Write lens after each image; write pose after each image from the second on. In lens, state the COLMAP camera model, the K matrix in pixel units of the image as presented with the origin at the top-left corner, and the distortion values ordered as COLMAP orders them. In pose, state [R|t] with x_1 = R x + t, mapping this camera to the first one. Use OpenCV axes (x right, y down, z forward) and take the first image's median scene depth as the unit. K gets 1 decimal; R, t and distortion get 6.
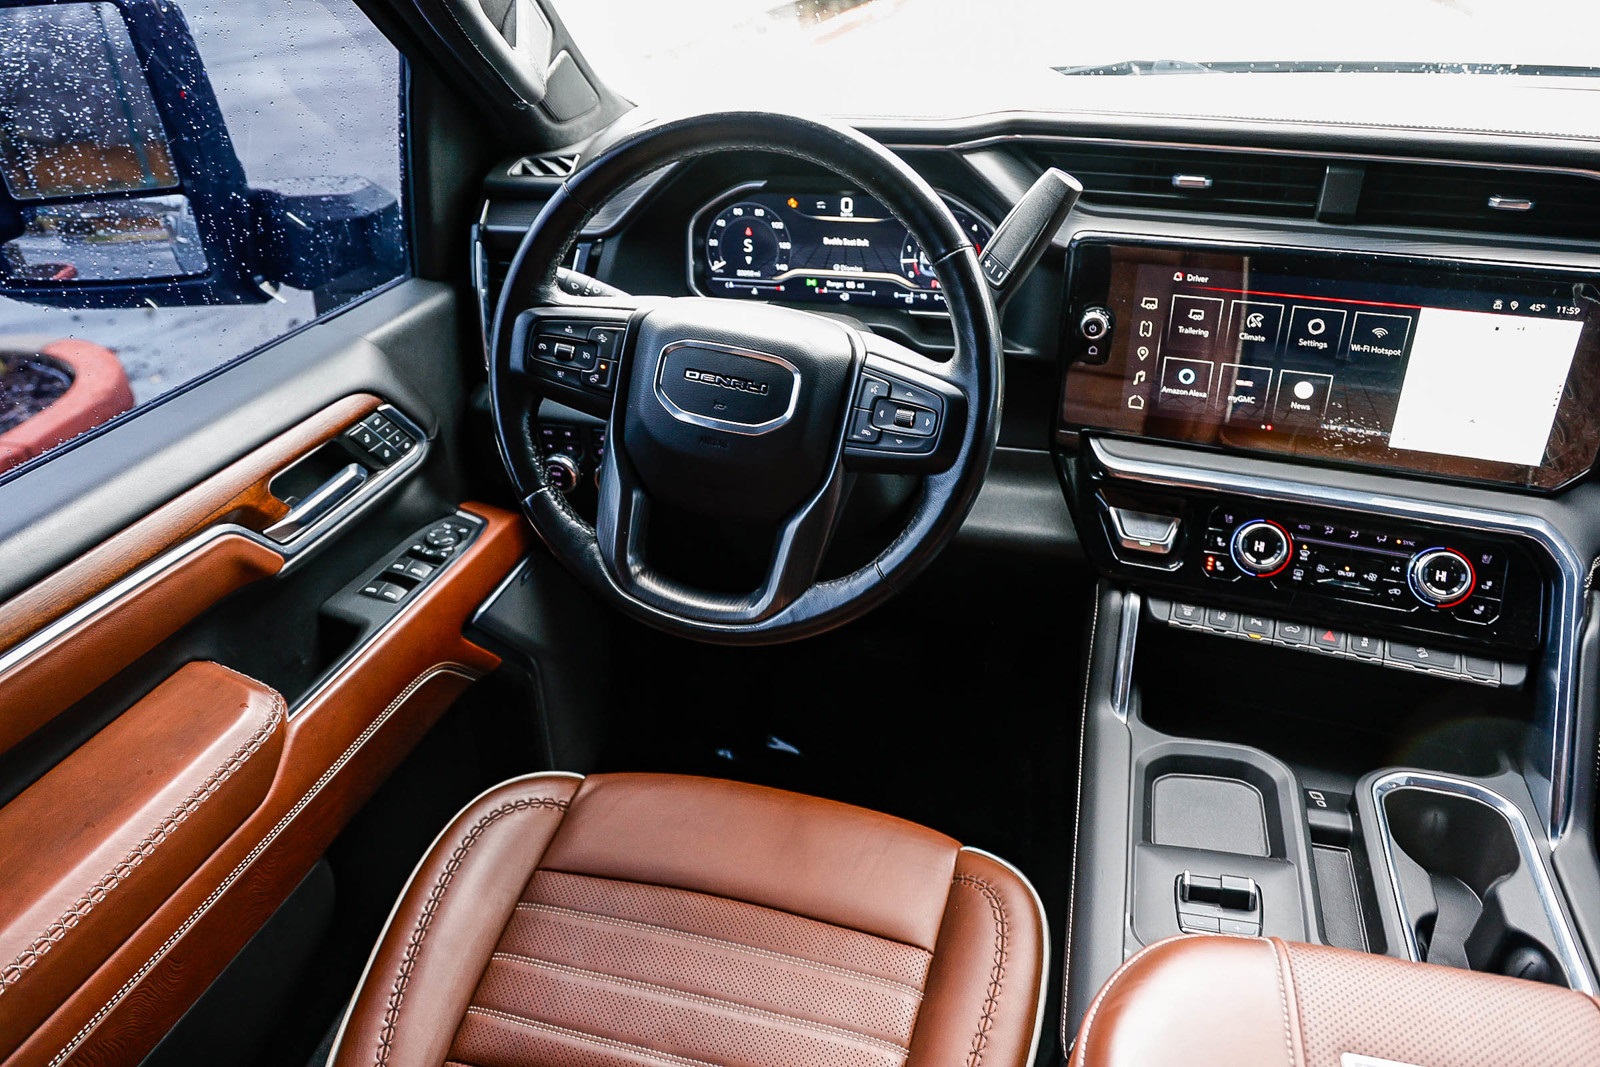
lens RADIAL K [[1110.2, 0, 799.1], [0, 1110.2, 529.7], [0, 0, 1]] dist [-0.047700, 0.051776]
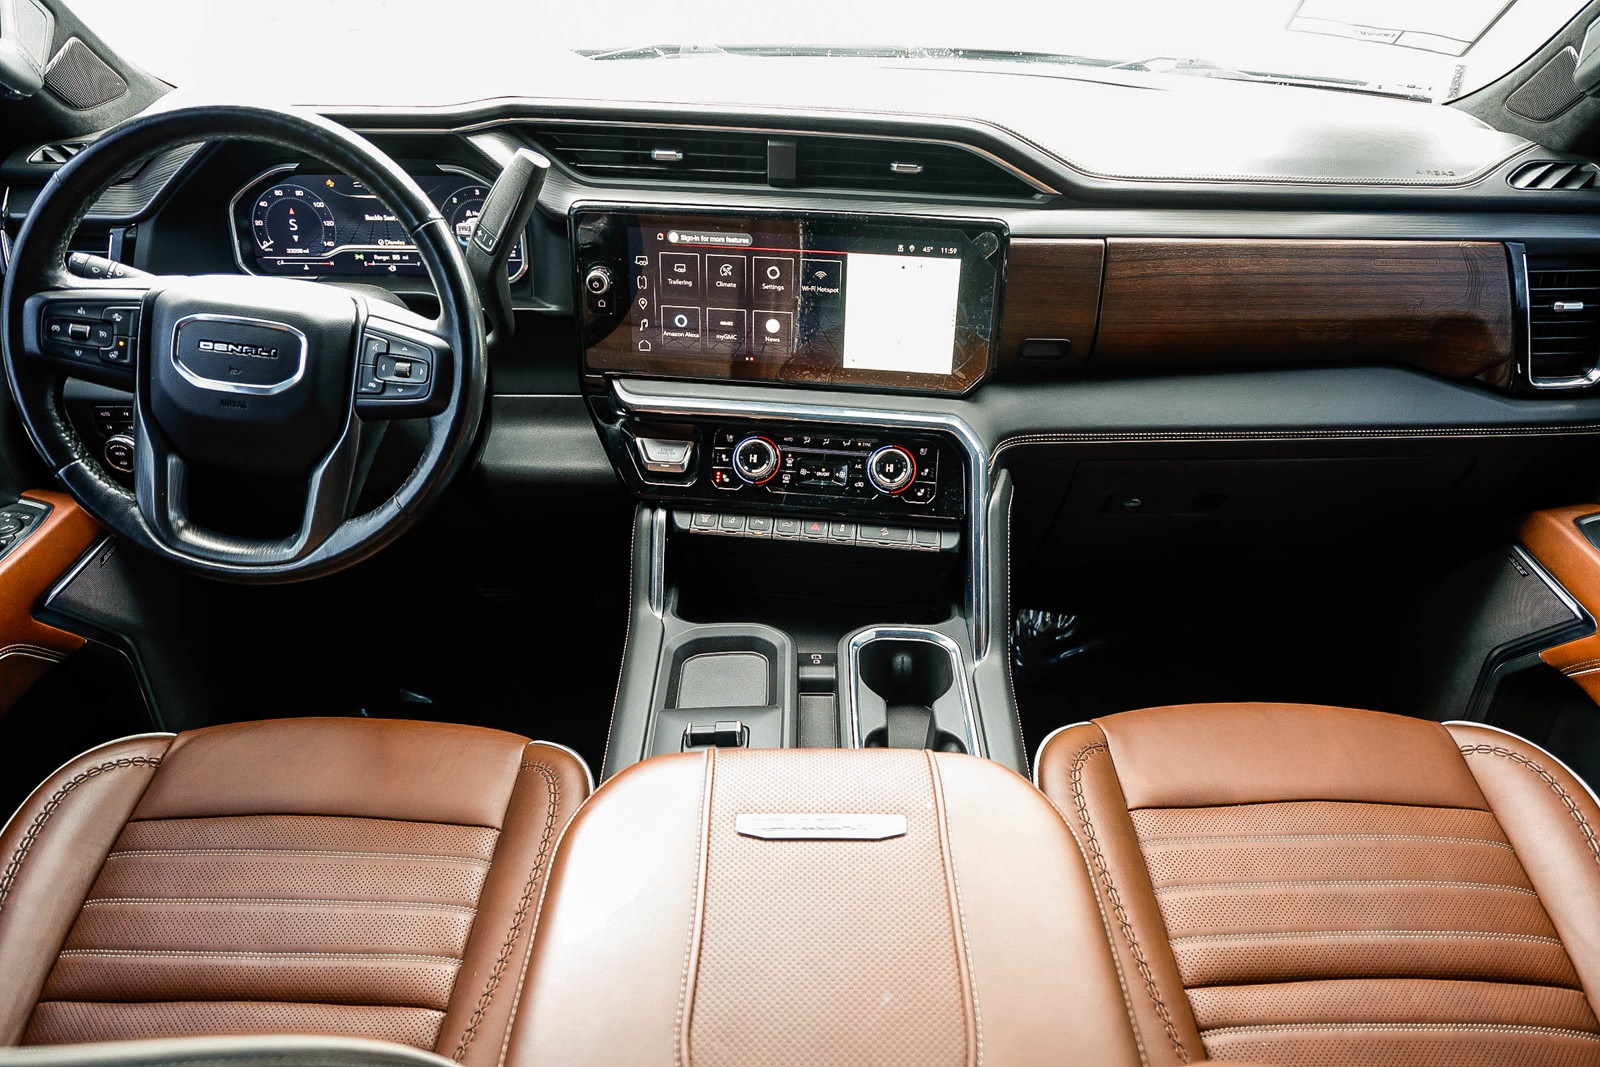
lens RADIAL K [[1114.4, 0, 803.8], [0, 1114.4, 537.8], [0, 0, 1]] dist [-0.056329, 0.053726]
pose [[0.962250, -0.104701, 0.251224, 0.158705], [0.096147, 0.994298, 0.046121, 0.051365], [-0.254620, -0.020225, 0.966830, -0.193559]]
